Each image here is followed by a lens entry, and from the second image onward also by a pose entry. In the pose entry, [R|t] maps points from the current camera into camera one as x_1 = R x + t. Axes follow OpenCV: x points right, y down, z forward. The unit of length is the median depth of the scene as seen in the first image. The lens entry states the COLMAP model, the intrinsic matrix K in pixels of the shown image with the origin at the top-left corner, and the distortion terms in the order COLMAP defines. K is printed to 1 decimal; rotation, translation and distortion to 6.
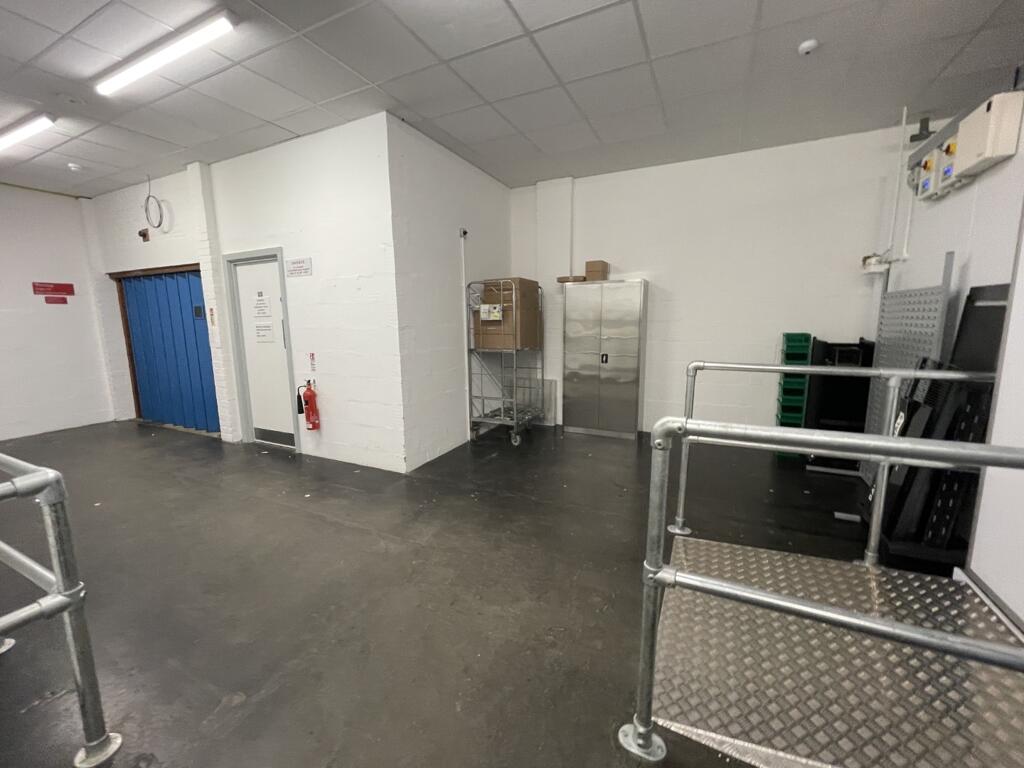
lens RADIAL K [[412.5, 0, 509.6], [0, 412.5, 381.2], [0, 0, 1]] dist [0.000392, 0.000244]
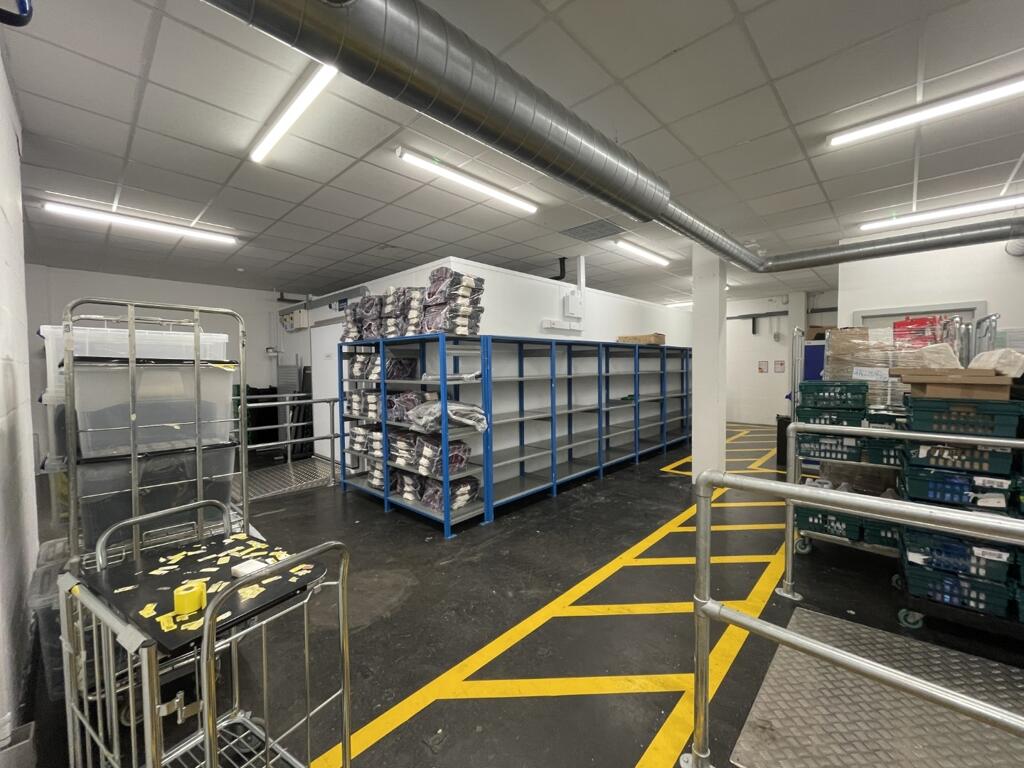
lens RADIAL K [[412.5, 0, 509.9], [0, 412.5, 383.7], [0, 0, 1]] dist [0.000392, 0.000244]
pose [[0.303393, -0.027445, 0.952470, -1.030889], [0.148901, 0.988671, -0.018941, 0.143846], [-0.941159, 0.147571, 0.304043, -1.043148]]
